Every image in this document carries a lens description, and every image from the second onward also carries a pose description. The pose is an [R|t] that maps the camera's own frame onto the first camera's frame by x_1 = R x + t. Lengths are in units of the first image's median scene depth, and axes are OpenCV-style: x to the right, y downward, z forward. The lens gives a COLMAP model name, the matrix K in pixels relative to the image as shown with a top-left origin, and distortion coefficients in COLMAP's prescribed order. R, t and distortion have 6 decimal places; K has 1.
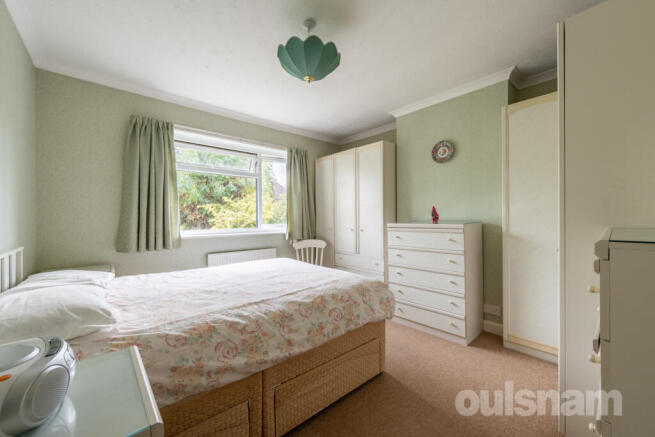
lens RADIAL K [[256.7, 0, 327.5], [0, 256.7, 218.5], [0, 0, 1]] dist [-0.001244, 0.000126]
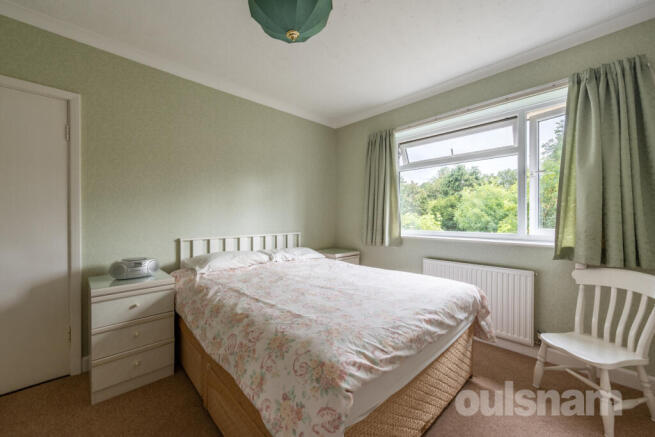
lens RADIAL K [[256.7, 0, 327.5], [0, 256.7, 218.5], [0, 0, 1]] dist [-0.001244, 0.000126]
pose [[0.040291, 0.010888, -0.999129, 0.437295], [-0.005085, 0.999930, 0.010691, -0.007304], [0.999175, 0.004649, 0.040344, 0.672507]]
